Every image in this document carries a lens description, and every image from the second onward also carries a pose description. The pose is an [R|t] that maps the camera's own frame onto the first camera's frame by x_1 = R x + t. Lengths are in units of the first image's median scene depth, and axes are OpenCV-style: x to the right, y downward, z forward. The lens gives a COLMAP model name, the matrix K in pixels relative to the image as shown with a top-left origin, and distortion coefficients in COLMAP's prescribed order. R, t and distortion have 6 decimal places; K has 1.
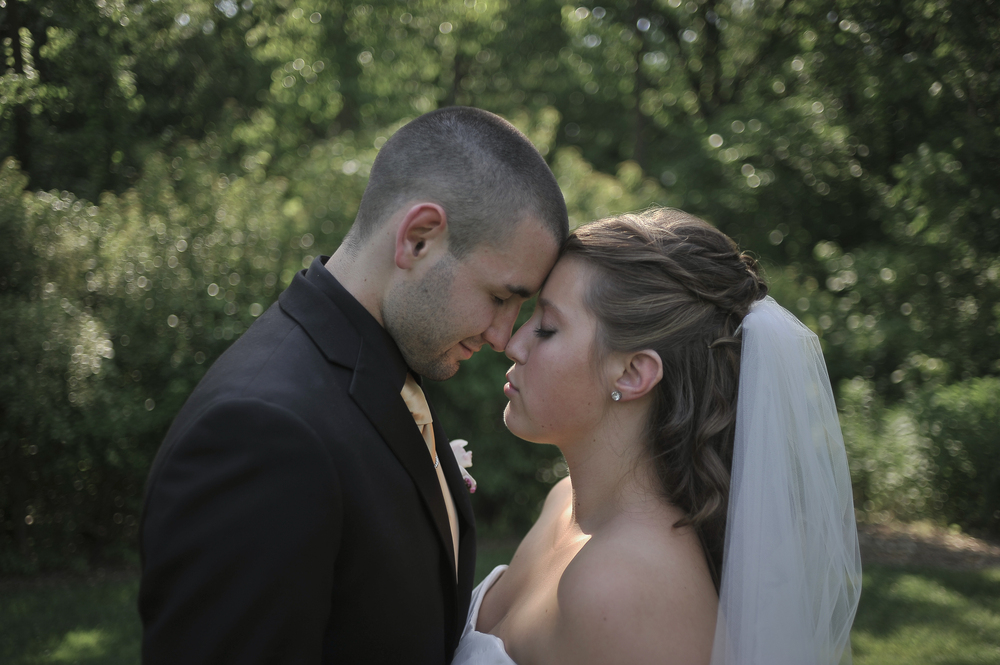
lens RADIAL K [[1237.6, 0, 499.6], [0, 1237.6, 309.4], [0, 0, 1]] dist [0.060948, -0.023083]
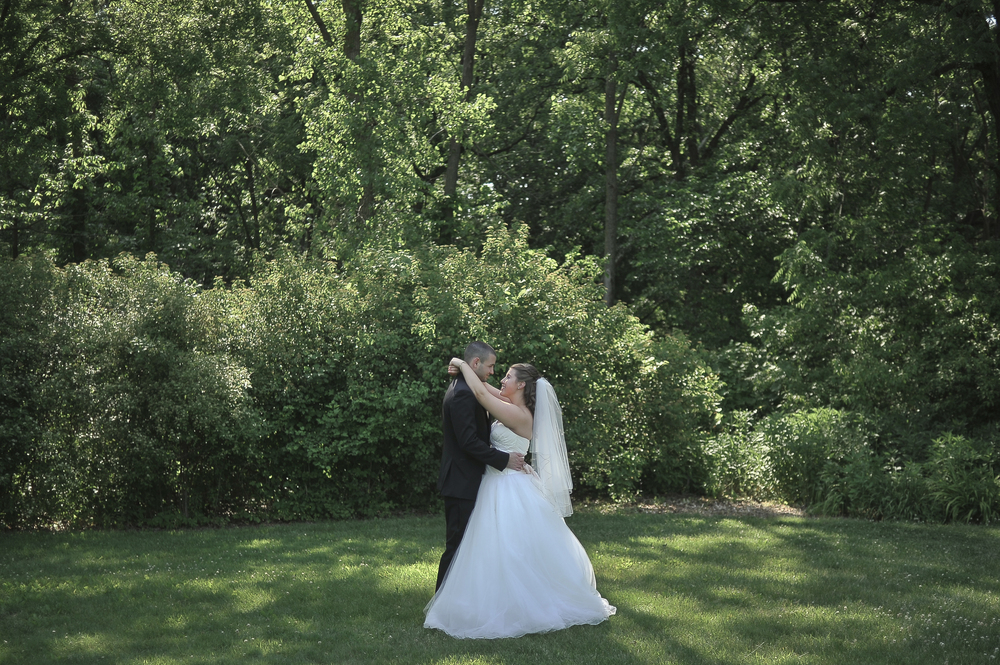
lens RADIAL K [[1080.5, 0, 490.5], [0, 1080.5, 335.5], [0, 0, 1]] dist [-0.007152, -0.002946]
pose [[0.999975, 0.007083, -0.000084, -0.005408], [-0.007084, 0.999862, -0.015031, -0.010704], [-0.000022, 0.015031, 0.999887, -0.405668]]
